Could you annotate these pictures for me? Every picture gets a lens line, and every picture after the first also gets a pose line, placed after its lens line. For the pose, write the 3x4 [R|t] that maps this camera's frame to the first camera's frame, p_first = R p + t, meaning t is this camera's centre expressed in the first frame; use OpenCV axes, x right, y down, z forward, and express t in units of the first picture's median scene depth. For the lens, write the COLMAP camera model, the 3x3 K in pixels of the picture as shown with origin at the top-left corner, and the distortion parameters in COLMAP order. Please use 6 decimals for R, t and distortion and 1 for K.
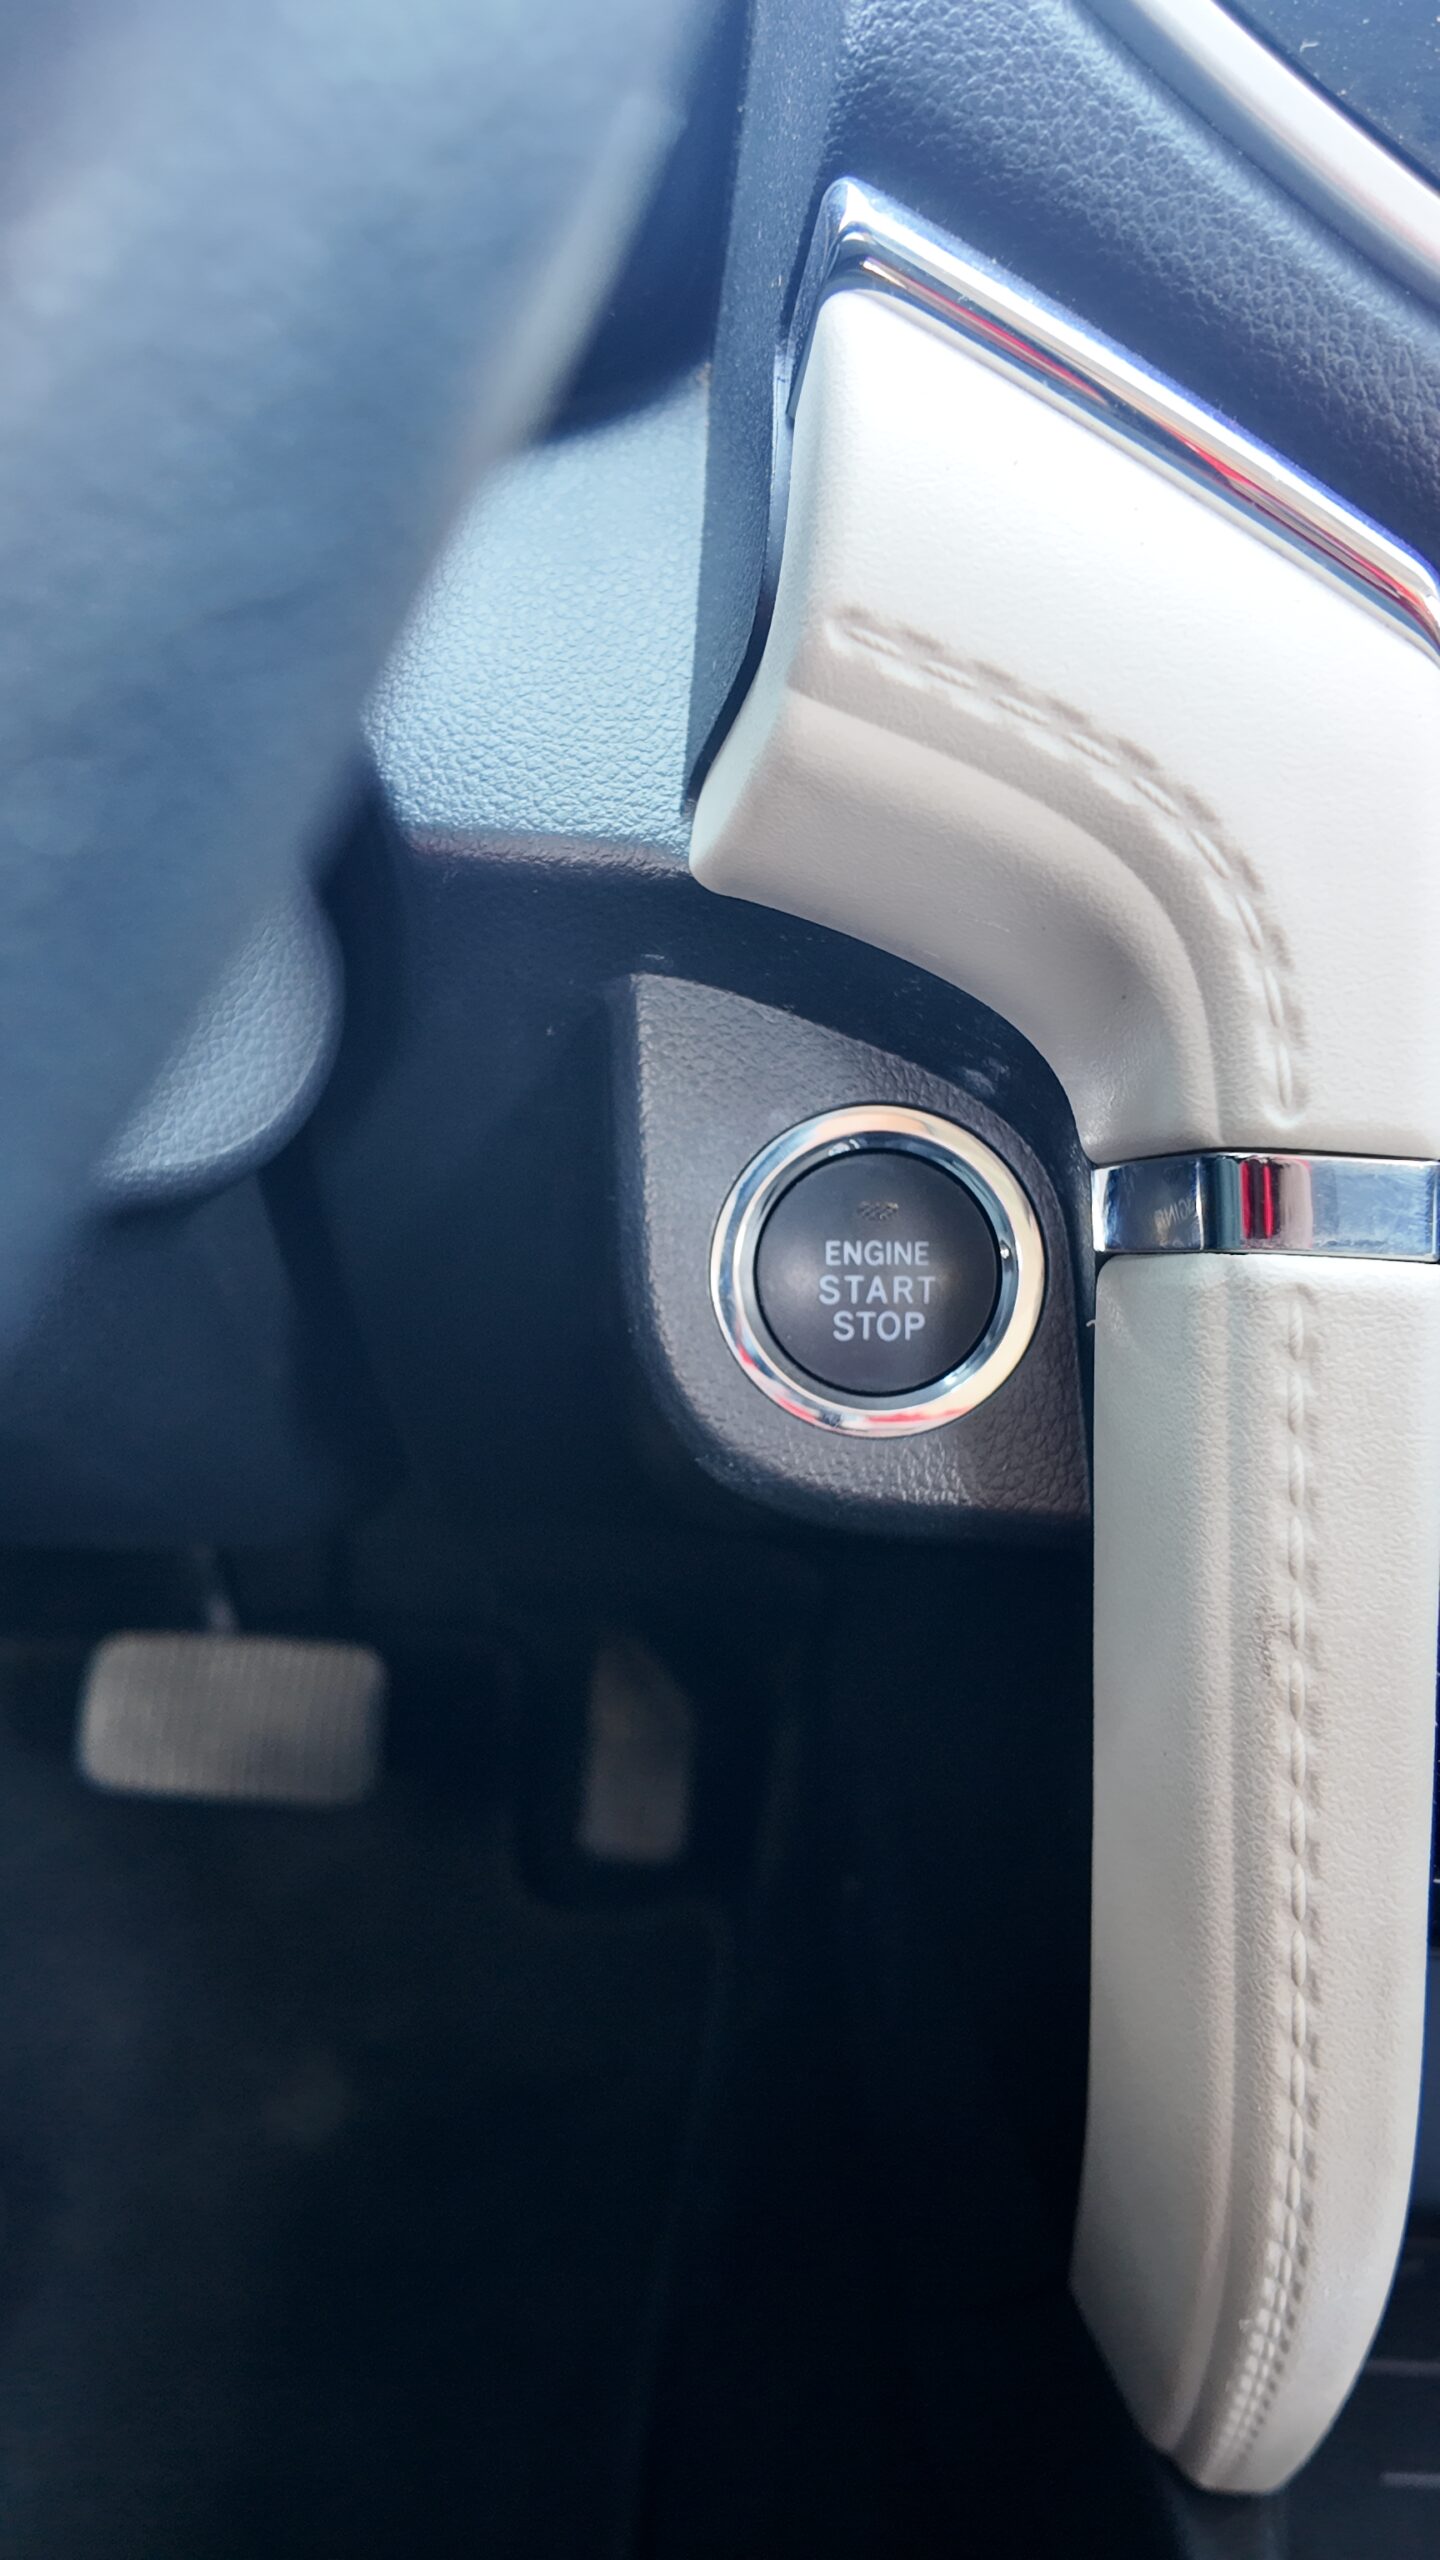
lens RADIAL K [[1876.5, 0, 720.0], [0, 1876.5, 1280.0], [0, 0, 1]] dist [0.108758, -0.154431]
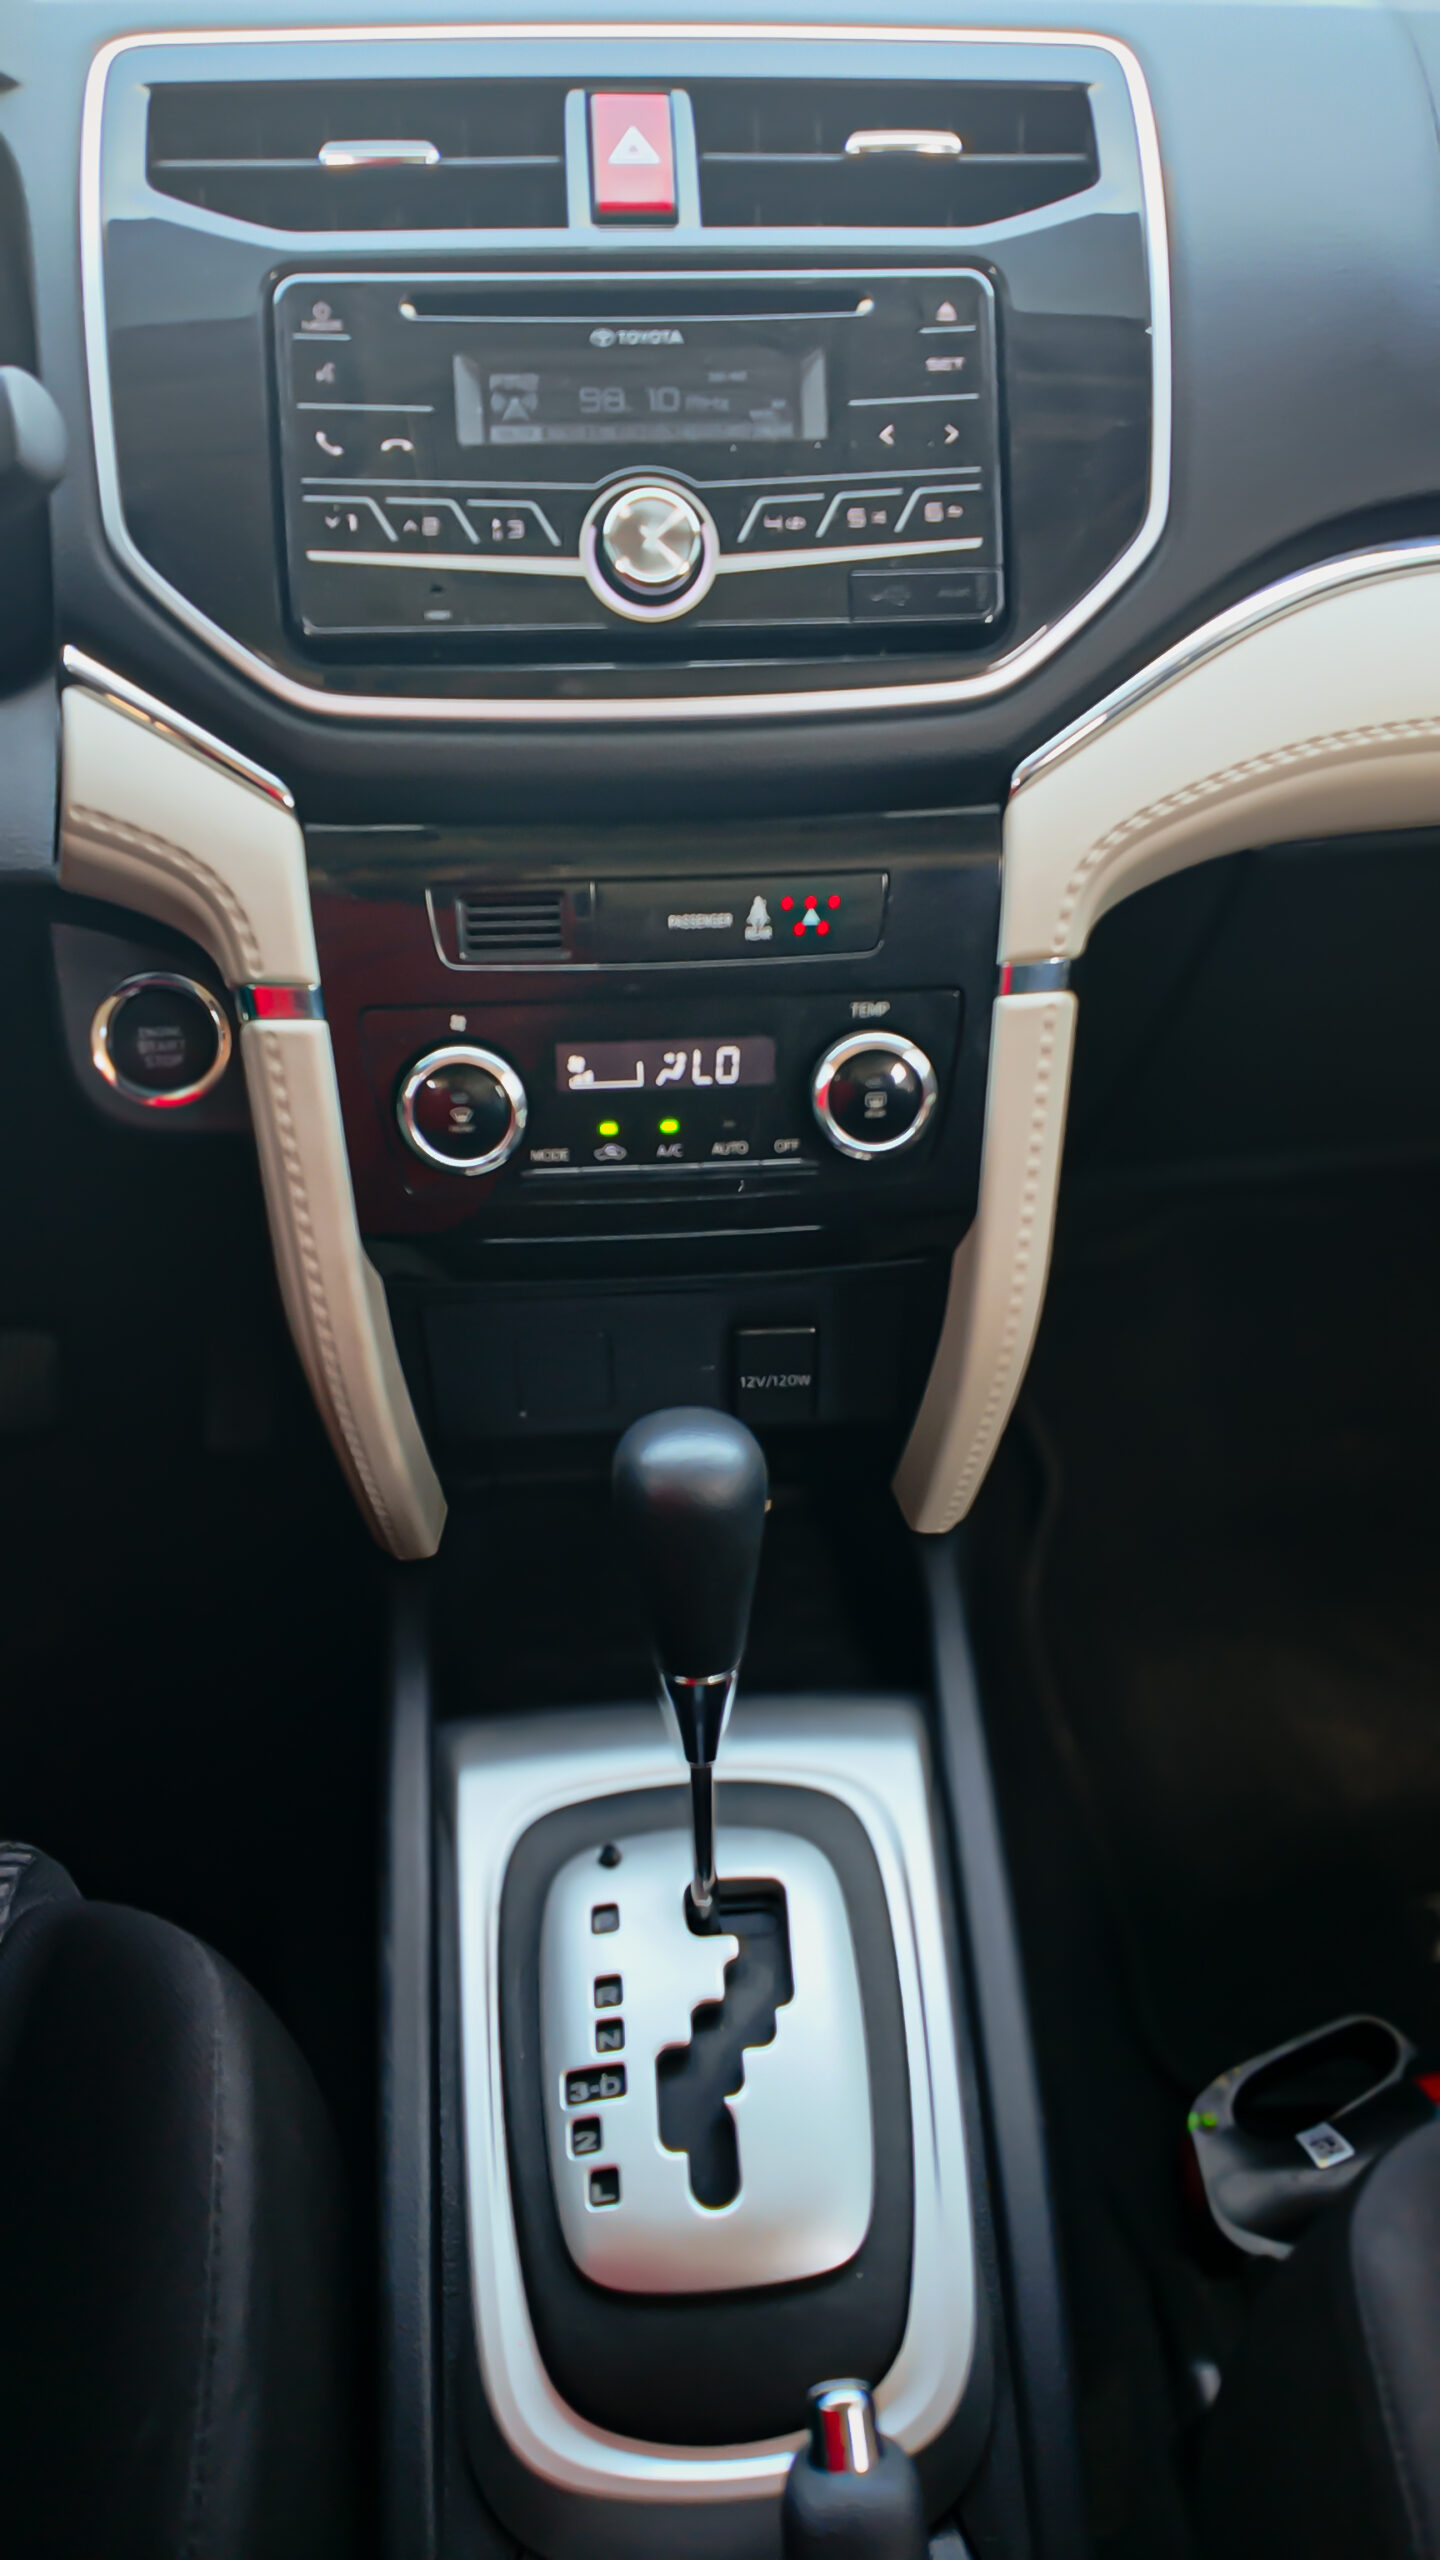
lens RADIAL K [[1876.5, 0, 720.0], [0, 1876.5, 1280.0], [0, 0, 1]] dist [0.108758, -0.154431]
pose [[0.985890, -0.079040, 0.147557, 0.536311], [0.065158, 0.993183, 0.096657, 0.149745], [-0.154191, -0.085679, 0.984319, -2.036866]]
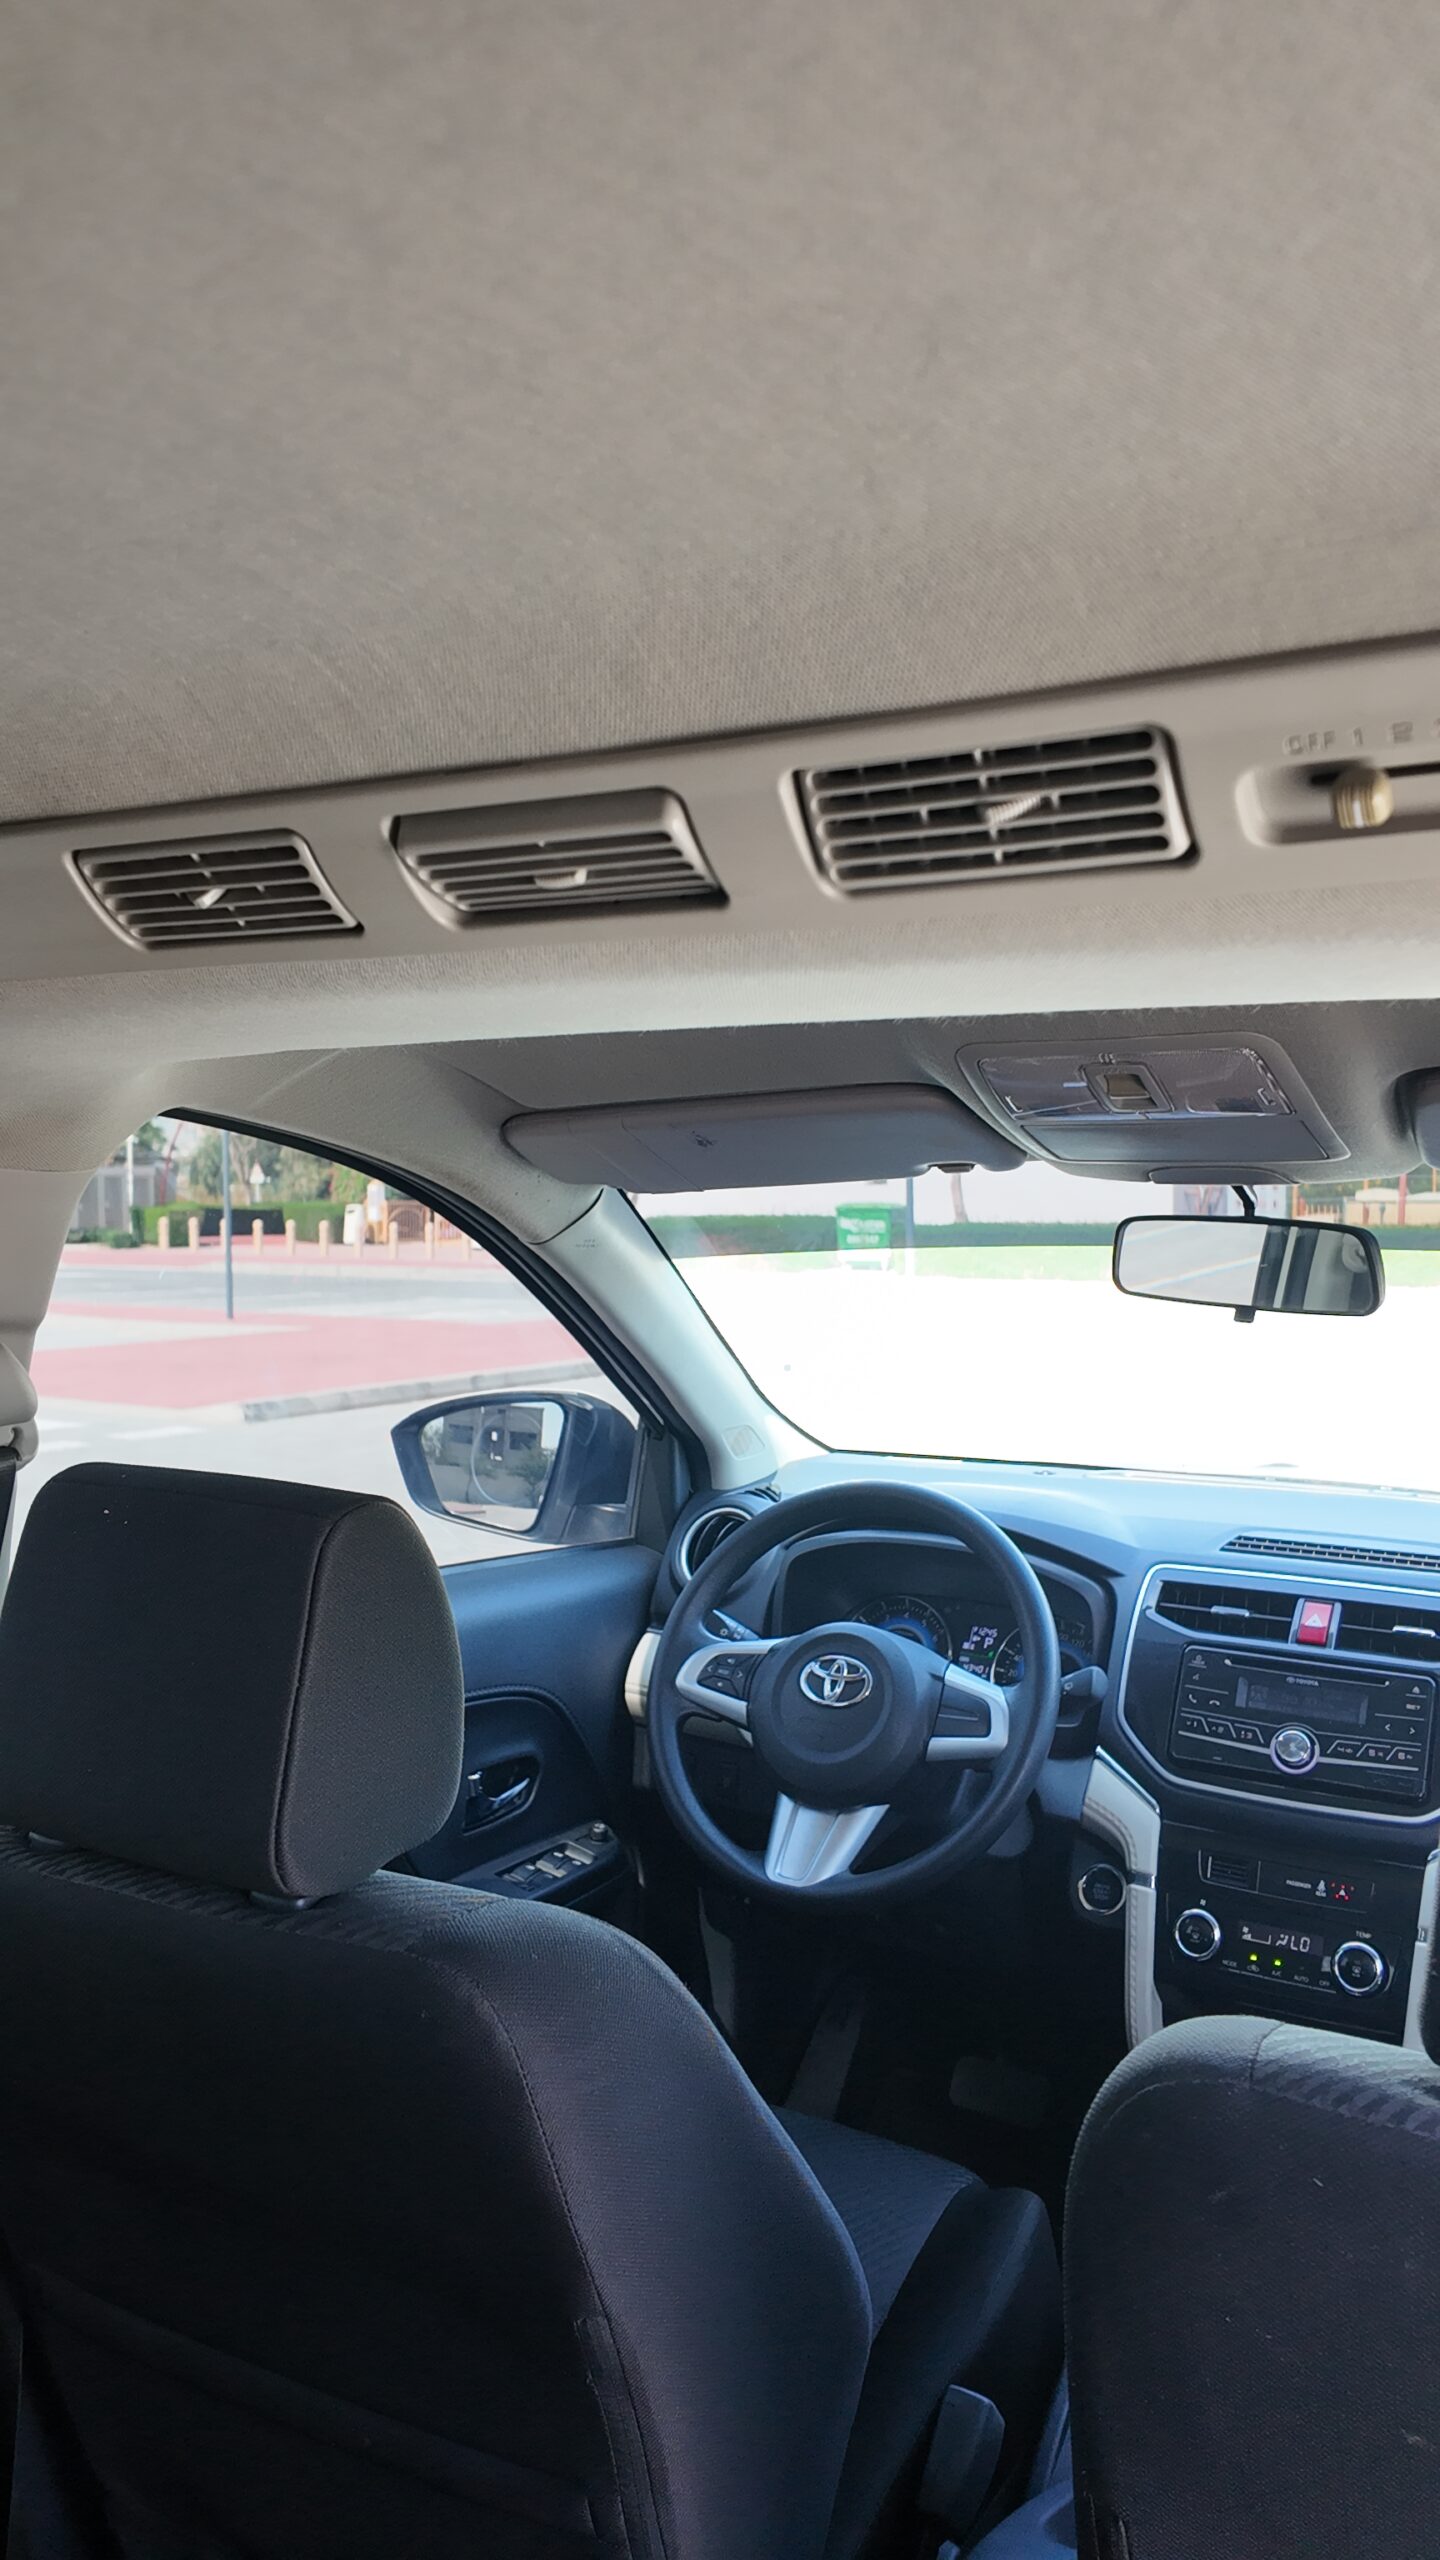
lens RADIAL K [[1876.5, 0, 720.0], [0, 1876.5, 1280.0], [0, 0, 1]] dist [0.108758, -0.154431]
pose [[0.908520, 0.040553, -0.415869, 1.973792], [-0.213311, 0.900828, -0.378162, 1.108820], [0.359291, 0.432278, 0.827071, -7.526667]]
